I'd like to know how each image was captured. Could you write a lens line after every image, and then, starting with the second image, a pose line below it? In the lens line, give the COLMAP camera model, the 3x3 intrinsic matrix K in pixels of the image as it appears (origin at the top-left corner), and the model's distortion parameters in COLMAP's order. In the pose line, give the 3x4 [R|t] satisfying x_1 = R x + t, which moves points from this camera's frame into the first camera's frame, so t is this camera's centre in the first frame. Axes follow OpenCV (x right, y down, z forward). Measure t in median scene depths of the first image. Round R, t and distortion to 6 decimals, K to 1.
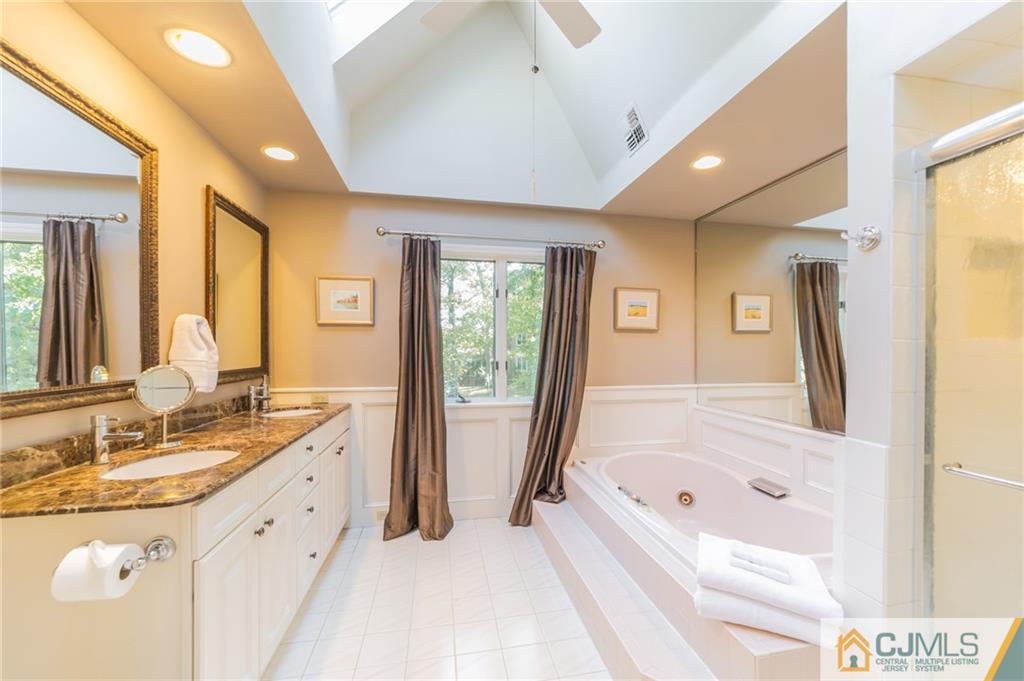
lens RADIAL K [[396.6, 0, 516.6], [0, 396.6, 348.0], [0, 0, 1]] dist [-0.000905, 0.001515]
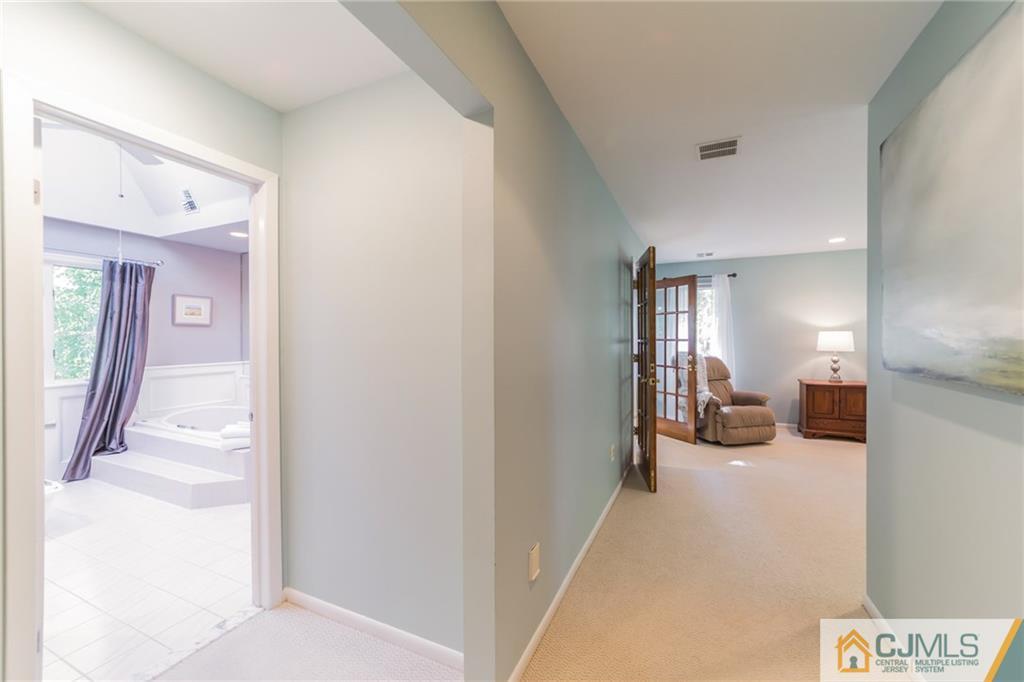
lens RADIAL K [[396.6, 0, 521.9], [0, 396.6, 337.4], [0, 0, 1]] dist [-0.000905, 0.001515]
pose [[0.563826, -0.005891, 0.825873, -0.224583], [-0.002980, 0.999954, 0.009167, -0.019463], [-0.825888, -0.007630, 0.563782, -0.843466]]
